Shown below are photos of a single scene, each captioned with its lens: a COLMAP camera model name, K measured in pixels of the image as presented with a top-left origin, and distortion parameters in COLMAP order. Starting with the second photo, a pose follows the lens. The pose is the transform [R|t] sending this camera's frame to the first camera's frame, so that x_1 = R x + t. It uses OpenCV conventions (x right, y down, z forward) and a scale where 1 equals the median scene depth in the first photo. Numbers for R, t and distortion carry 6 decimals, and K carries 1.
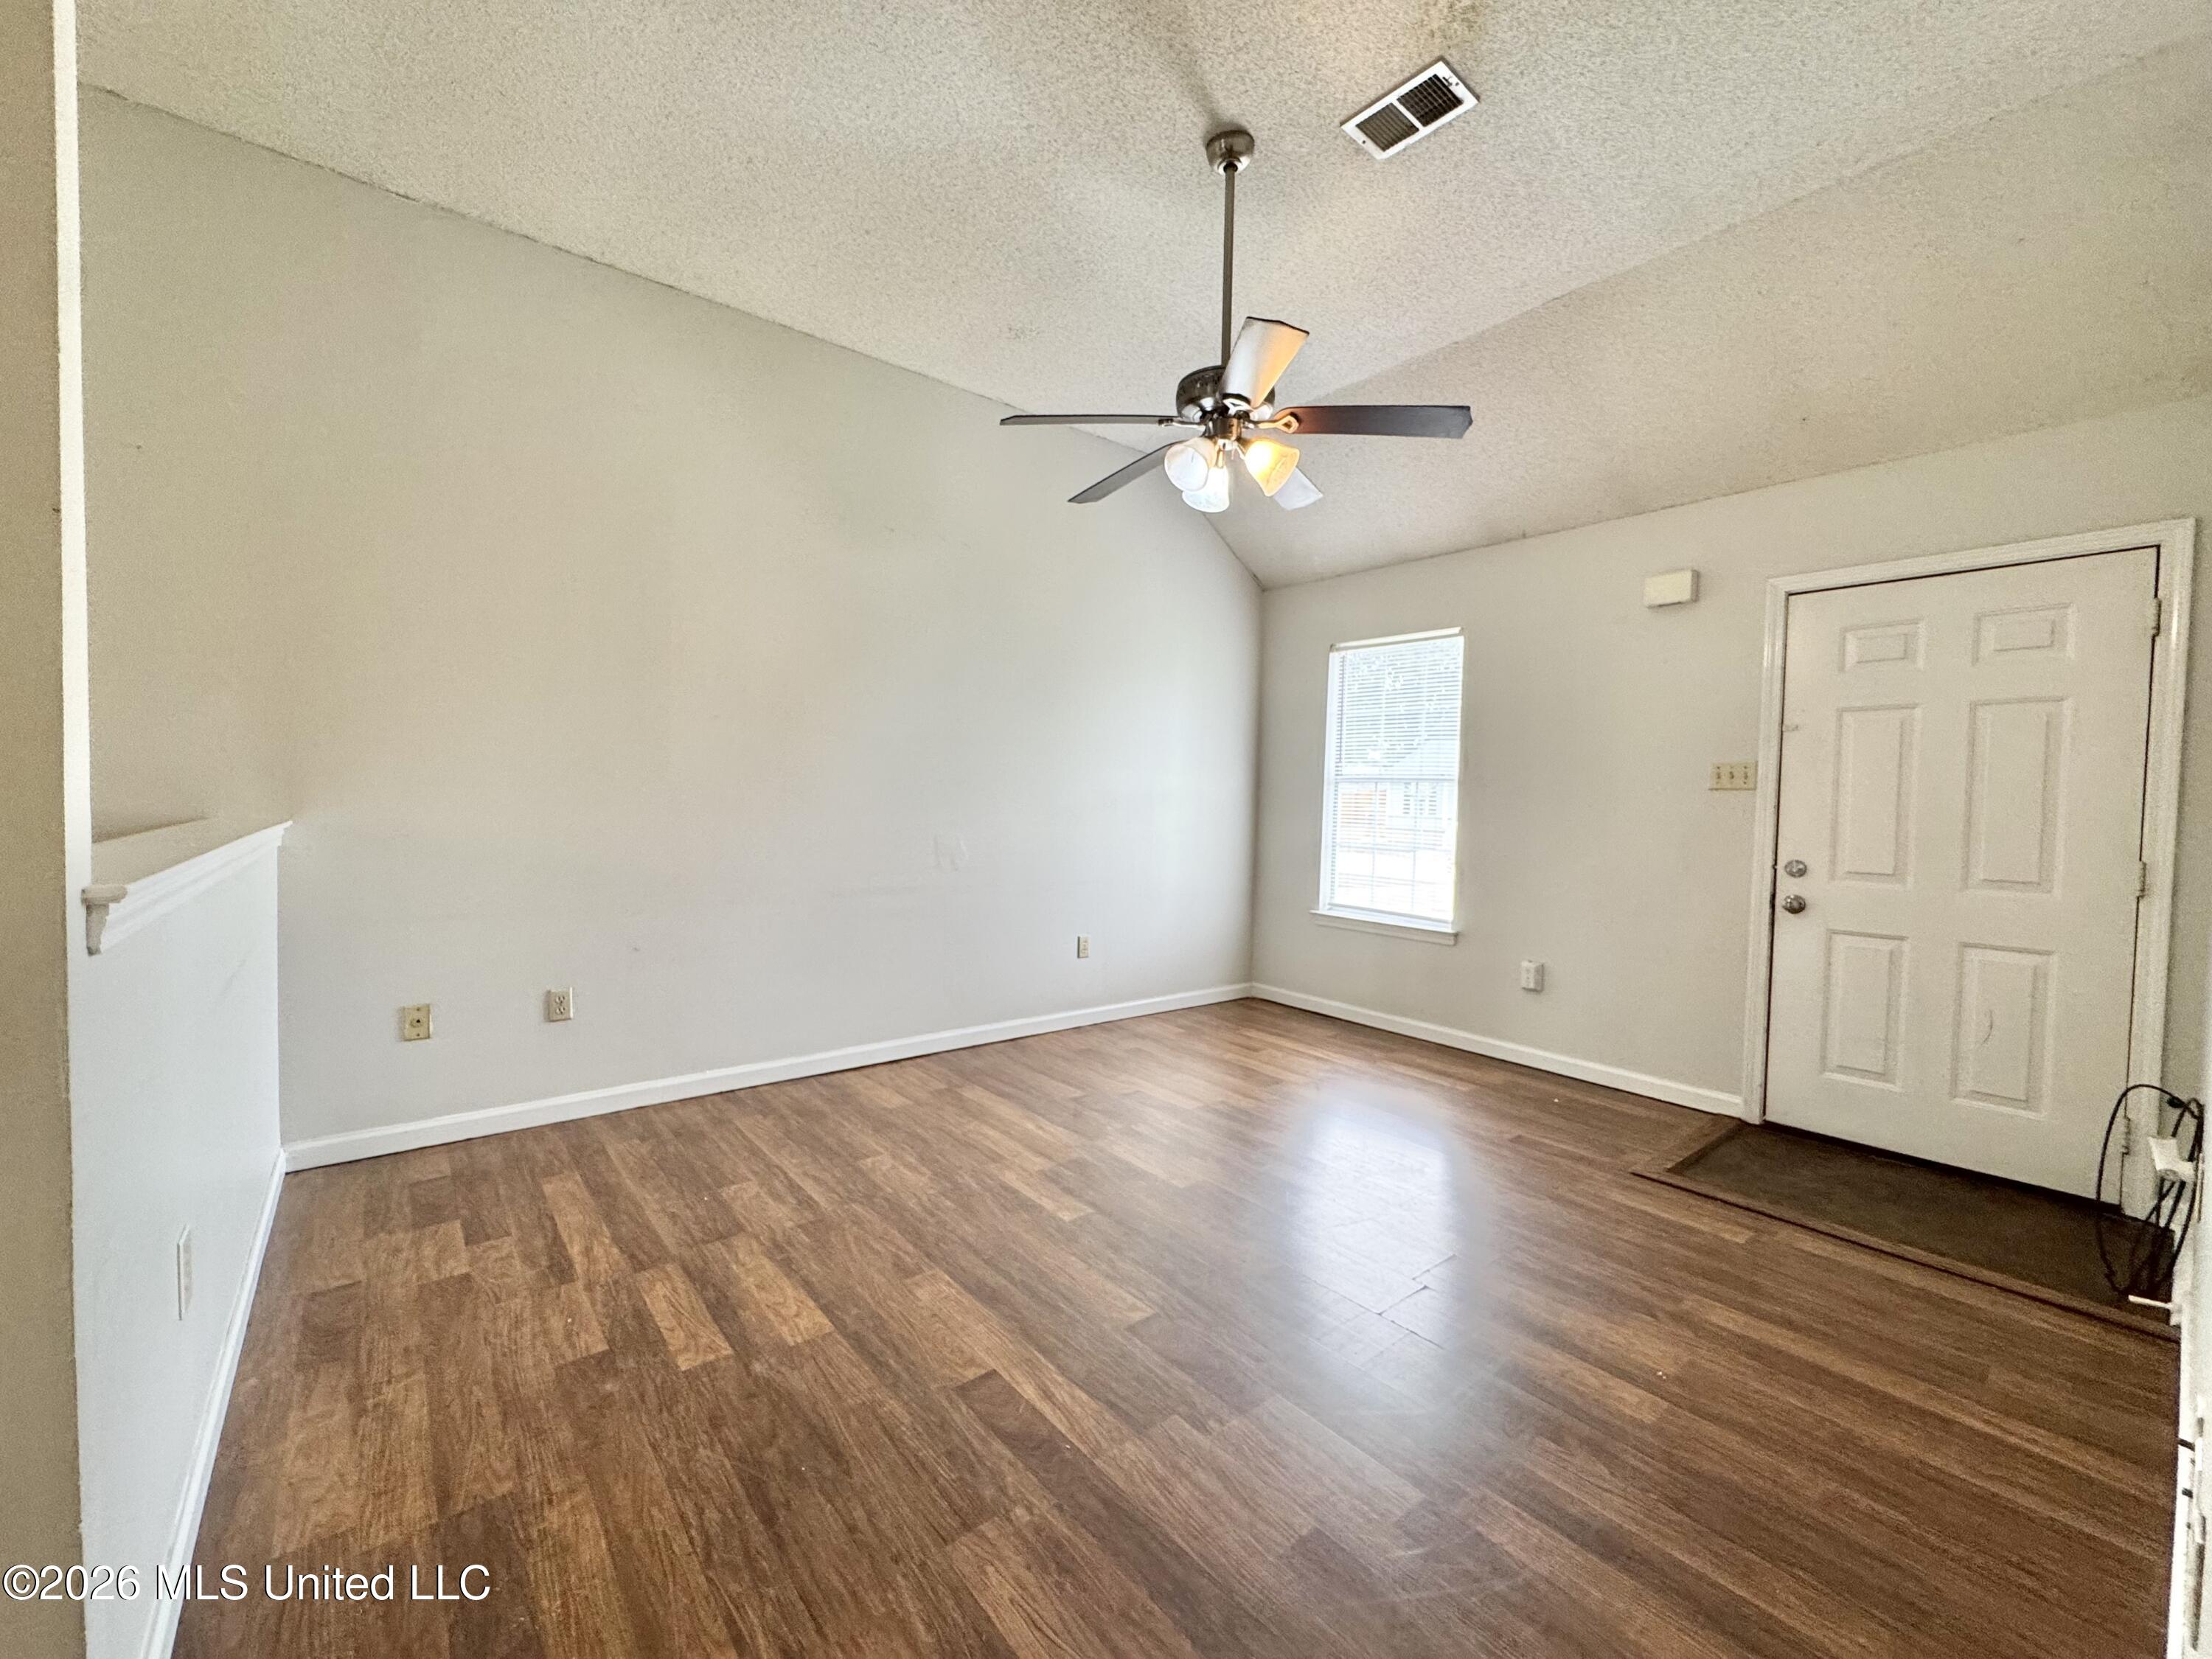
lens RADIAL K [[886.4, 0, 1106.2], [0, 886.4, 826.2], [0, 0, 1]] dist [-0.002949, 0.000316]
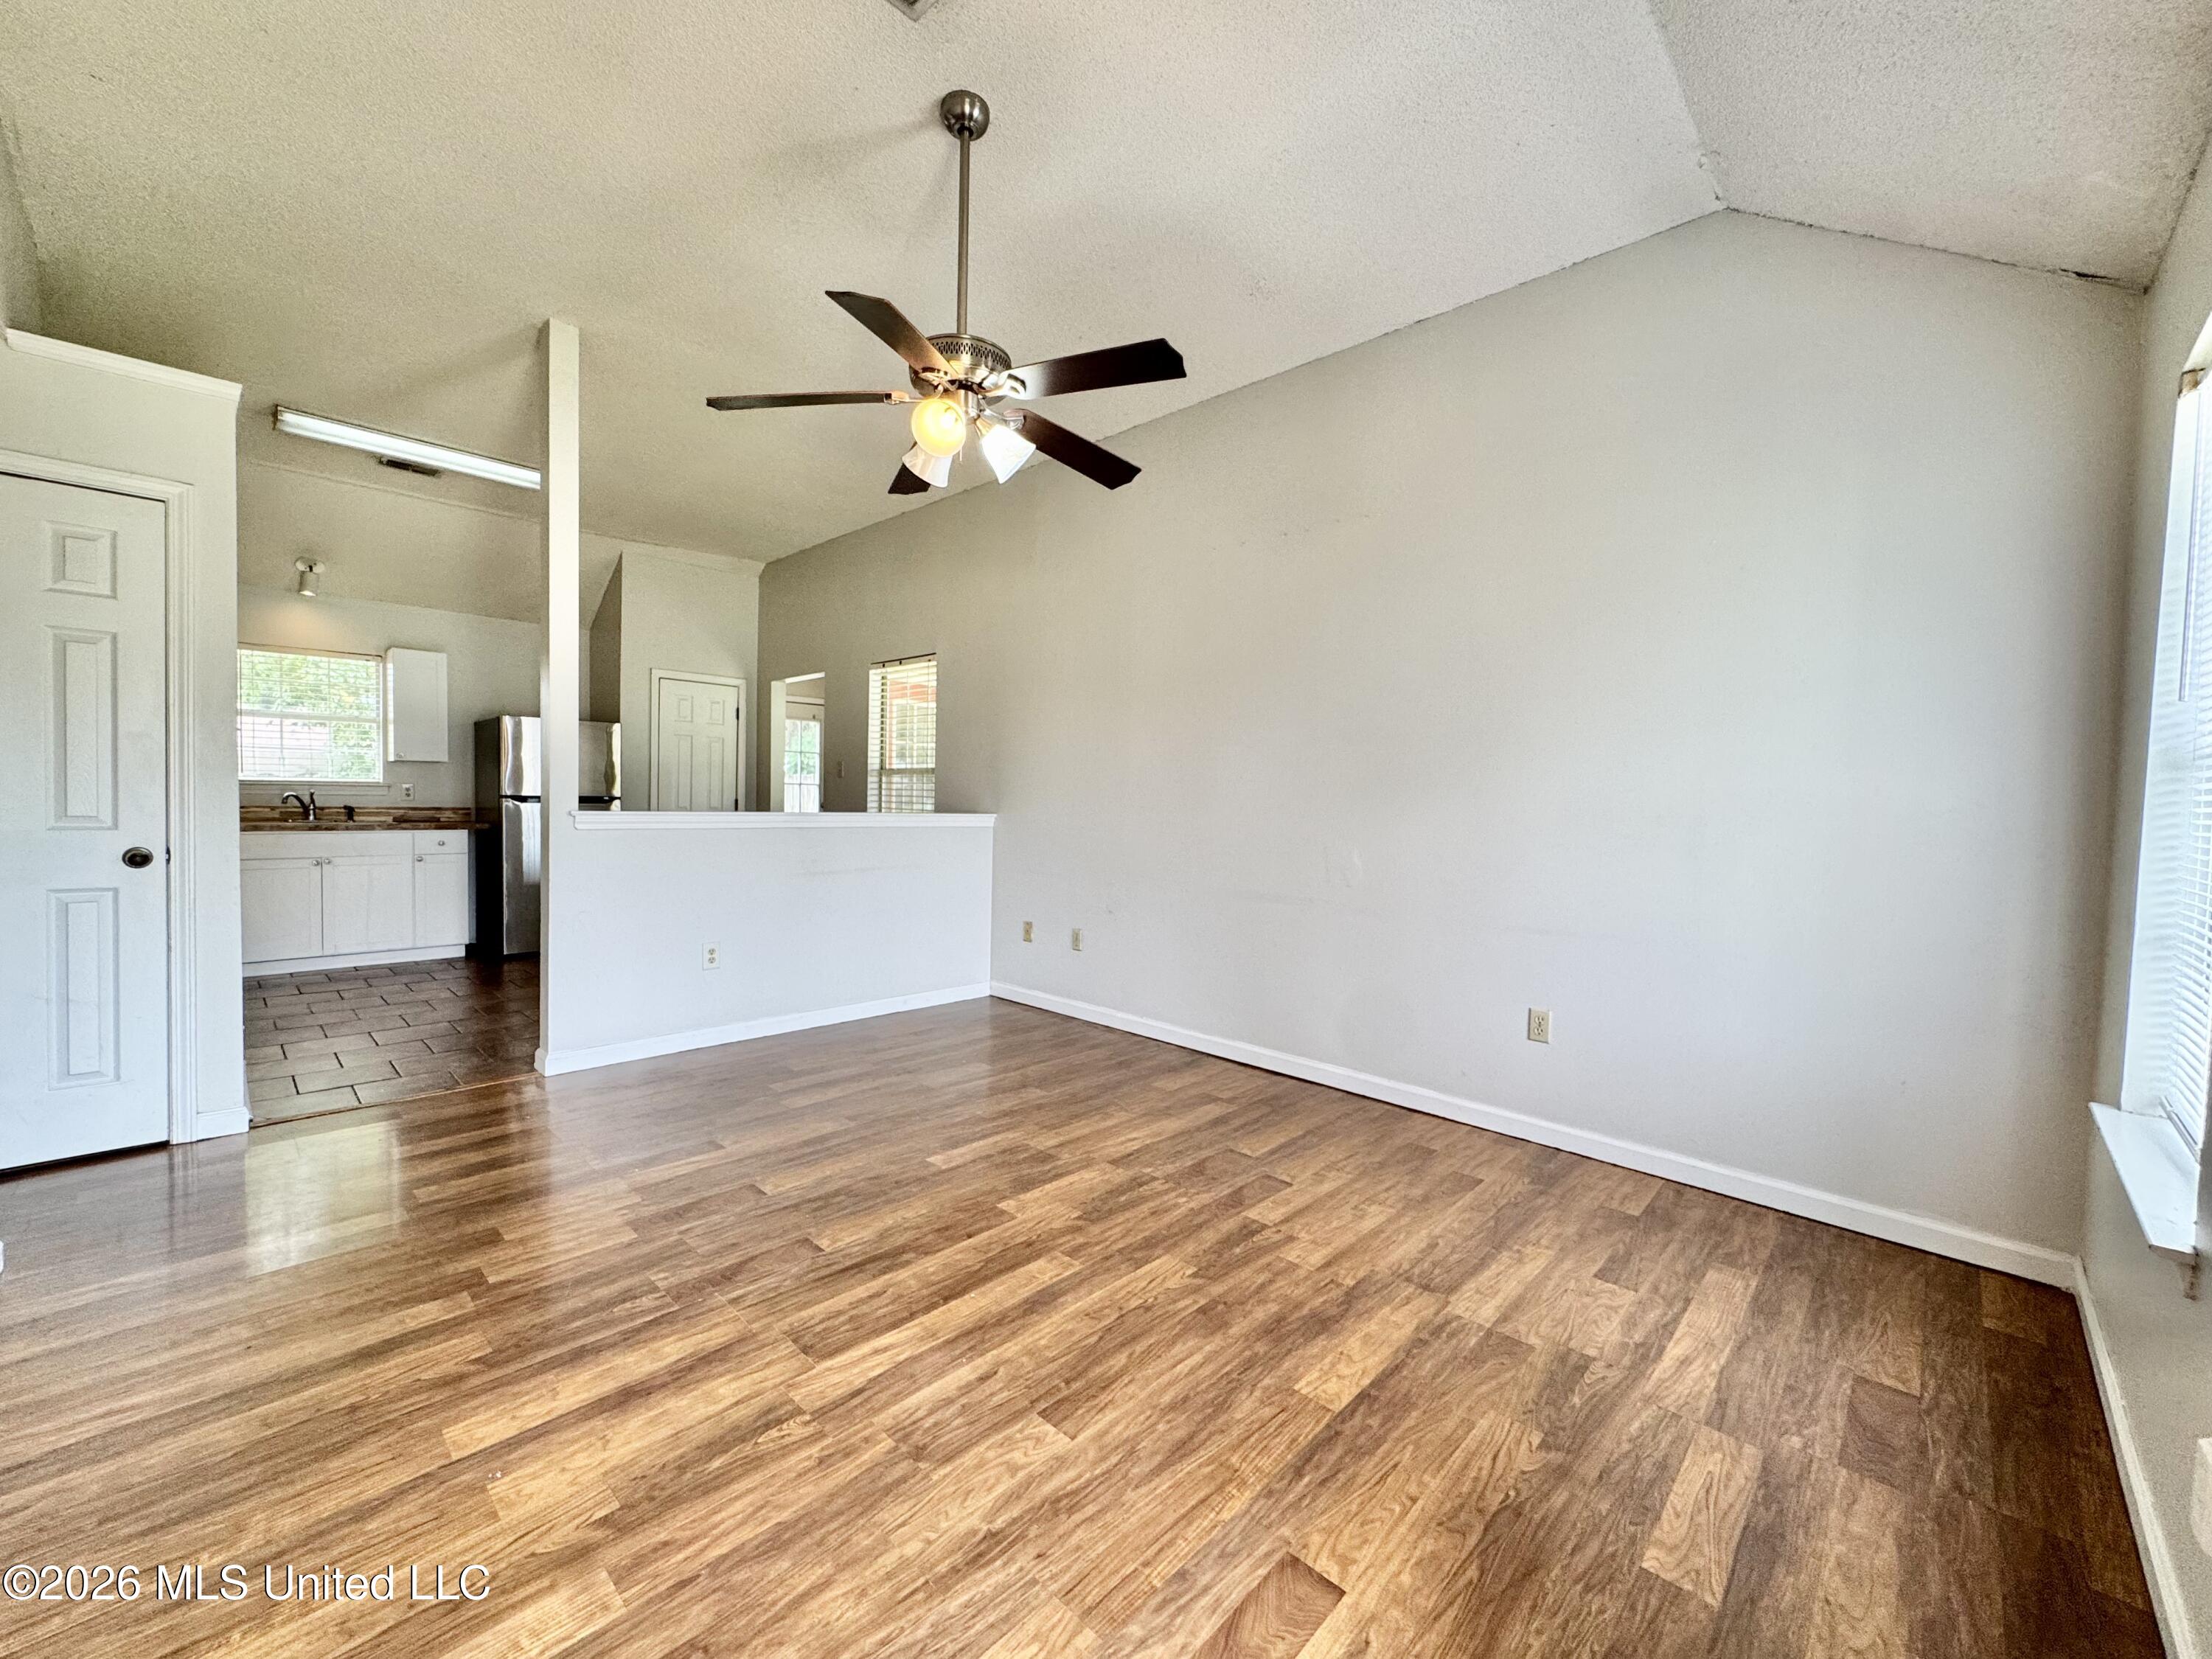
lens RADIAL K [[886.4, 0, 1103.7], [0, 886.4, 829.9], [0, 0, 1]] dist [-0.002949, 0.000316]
pose [[0.119245, 0.015320, -0.992747, 0.933358], [-0.053811, 0.998511, 0.008945, -0.002907], [0.991406, 0.052354, 0.119892, 0.892988]]
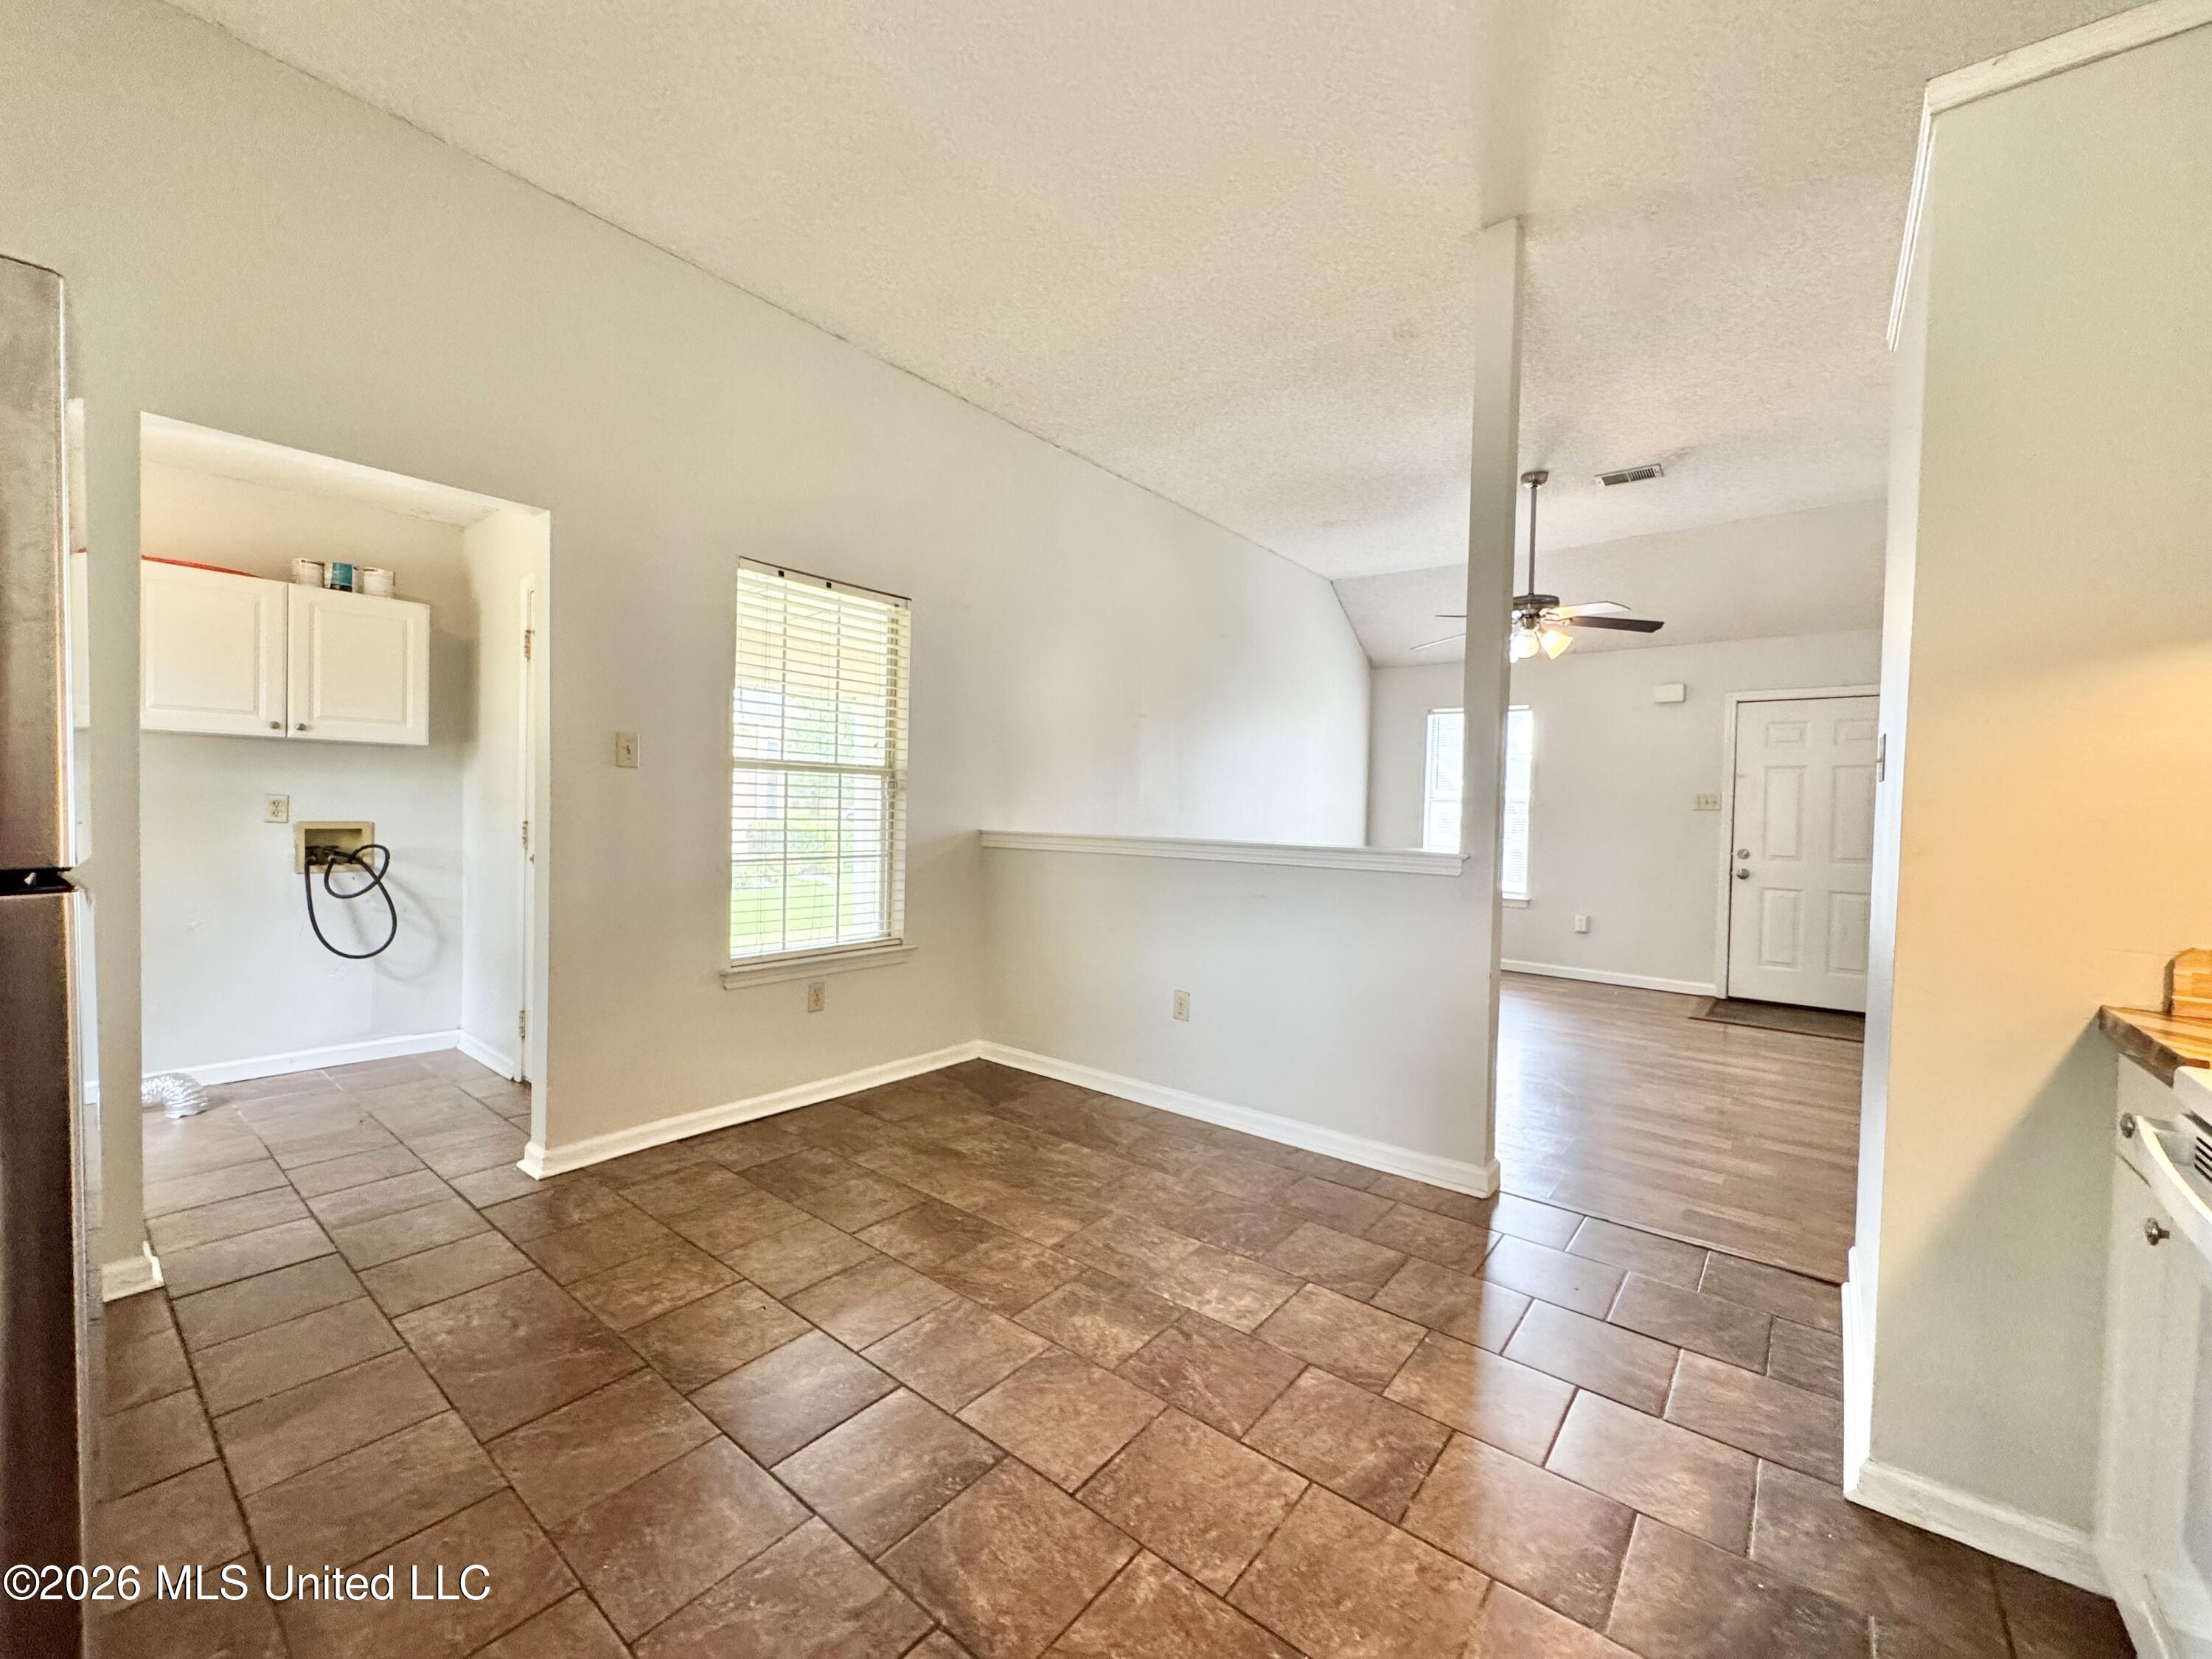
lens RADIAL K [[886.4, 0, 1101.6], [0, 886.4, 828.1], [0, 0, 1]] dist [-0.002949, 0.000316]
pose [[0.978956, -0.003632, 0.204041, -0.962008], [0.004946, 0.999970, -0.005929, -0.001361], [-0.204014, 0.006813, 0.978944, -0.553556]]
